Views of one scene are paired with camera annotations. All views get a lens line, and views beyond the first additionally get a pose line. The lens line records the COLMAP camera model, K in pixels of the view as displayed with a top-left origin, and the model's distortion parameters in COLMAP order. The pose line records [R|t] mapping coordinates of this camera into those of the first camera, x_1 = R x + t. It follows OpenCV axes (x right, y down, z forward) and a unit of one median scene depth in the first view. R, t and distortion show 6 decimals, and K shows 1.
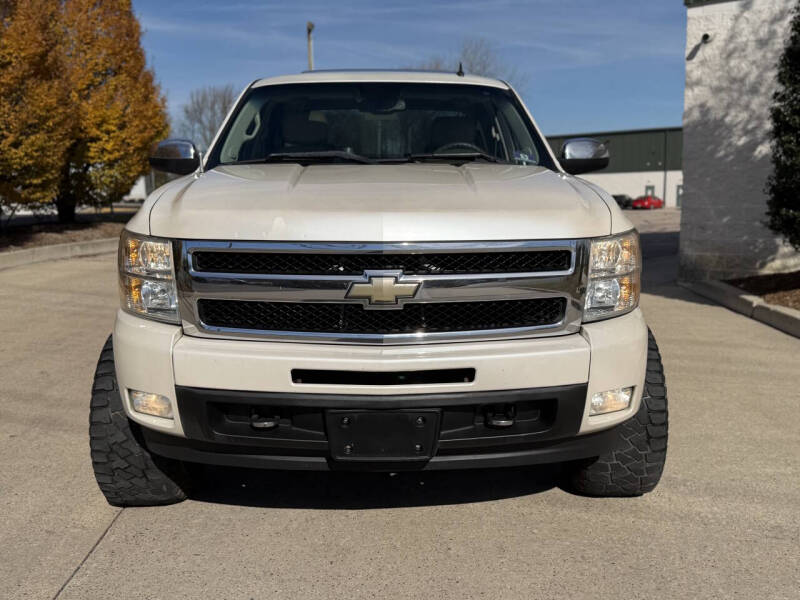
lens RADIAL K [[878.5, 0, 400.0], [0, 878.5, 300.0], [0, 0, 1]] dist [0.155256, -0.305884]
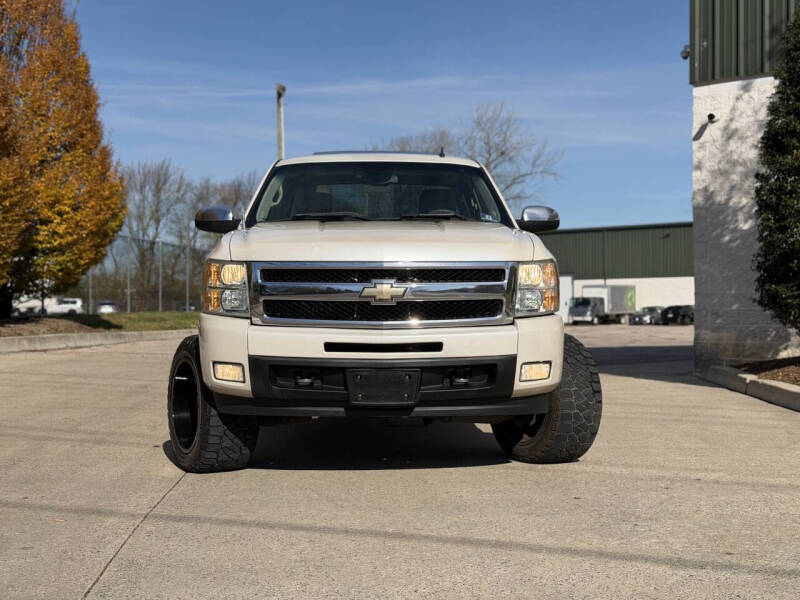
lens RADIAL K [[1249.0, 0, 442.5], [0, 1249.0, 300.6], [0, 0, 1]] dist [-0.135431, 2.014996]
pose [[0.999201, 0.000160, 0.039973, -0.001358], [0.004878, 0.992030, -0.125911, 0.135110], [-0.039675, 0.126006, 0.991236, -0.570932]]
